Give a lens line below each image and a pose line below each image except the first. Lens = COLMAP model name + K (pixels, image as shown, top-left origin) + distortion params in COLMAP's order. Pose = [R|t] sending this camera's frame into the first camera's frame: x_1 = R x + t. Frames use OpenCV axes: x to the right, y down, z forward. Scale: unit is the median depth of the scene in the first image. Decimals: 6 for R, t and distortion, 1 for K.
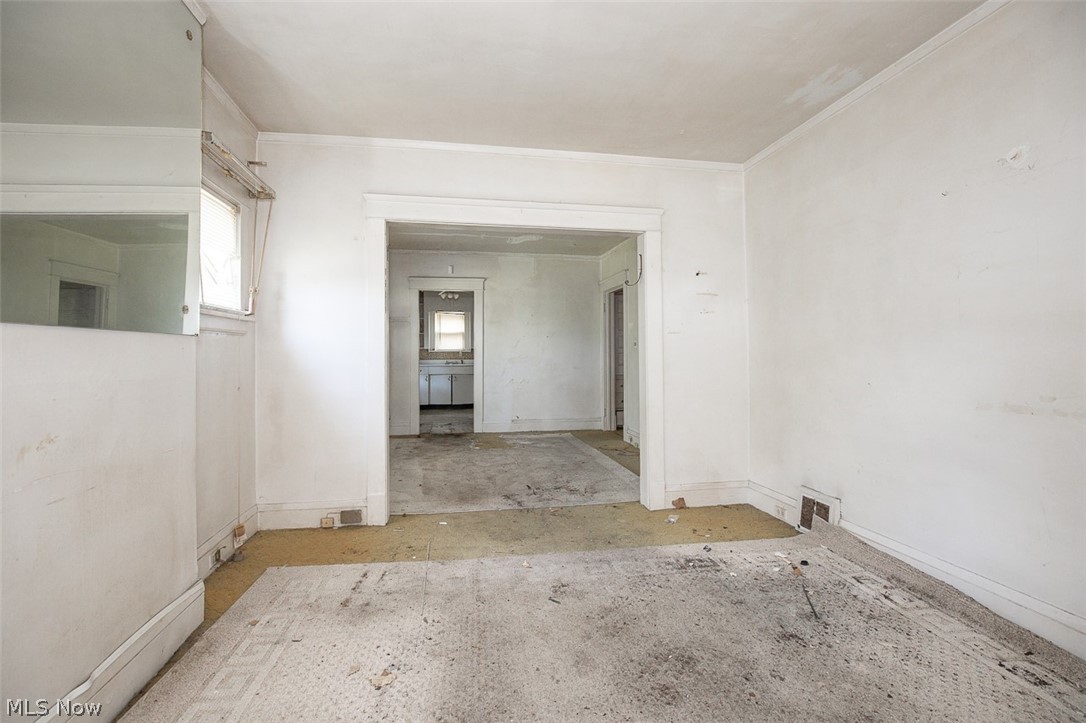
lens RADIAL K [[498.9, 0, 544.3], [0, 498.9, 342.0], [0, 0, 1]] dist [-0.015165, 0.006007]
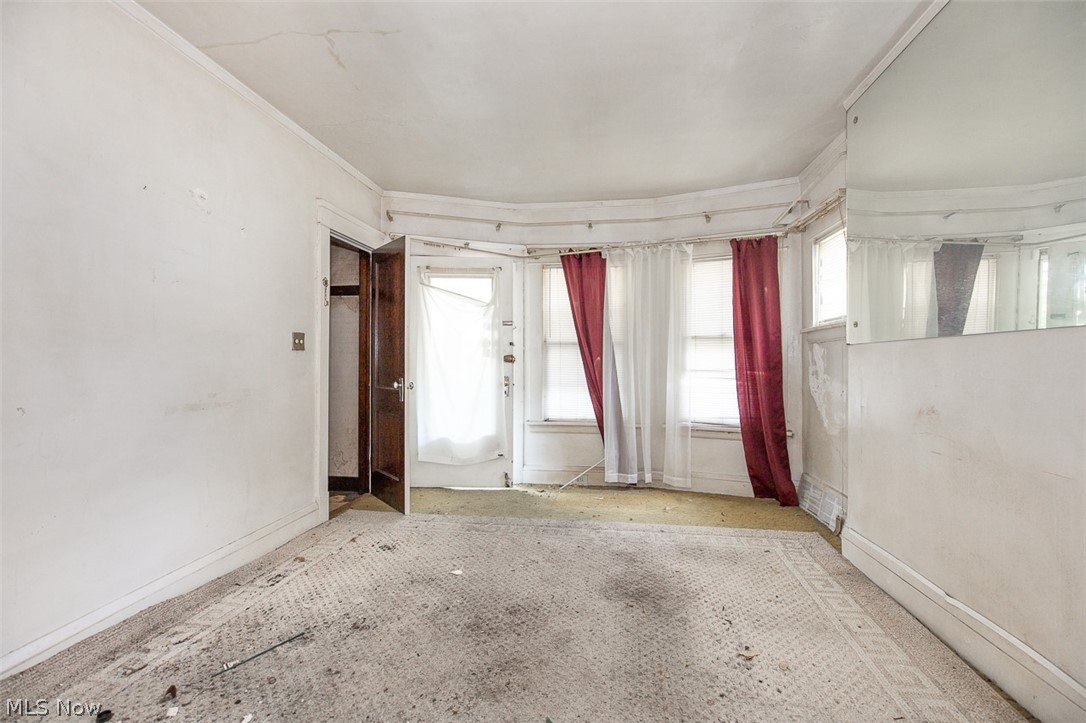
lens RADIAL K [[498.9, 0, 539.8], [0, 498.9, 359.4], [0, 0, 1]] dist [-0.015165, 0.006007]
pose [[-0.953357, 0.007577, 0.301749, -0.126206], [-0.002386, 0.999464, -0.032637, 0.038101], [-0.301835, -0.031835, -0.952829, 1.246621]]
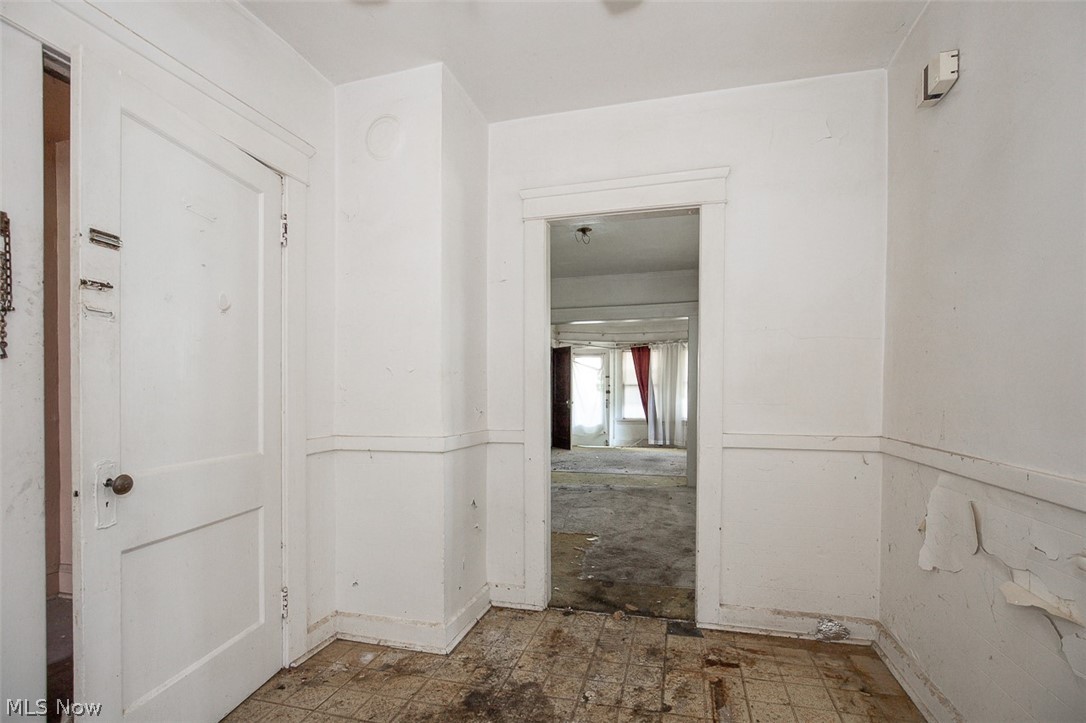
lens RADIAL K [[498.9, 0, 552.7], [0, 498.9, 422.0], [0, 0, 1]] dist [-0.015165, 0.006007]
pose [[-0.906592, -0.016123, 0.421699, -0.711629], [-0.002074, 0.999428, 0.033754, 0.080429], [-0.422002, 0.029726, -0.906107, 3.179978]]
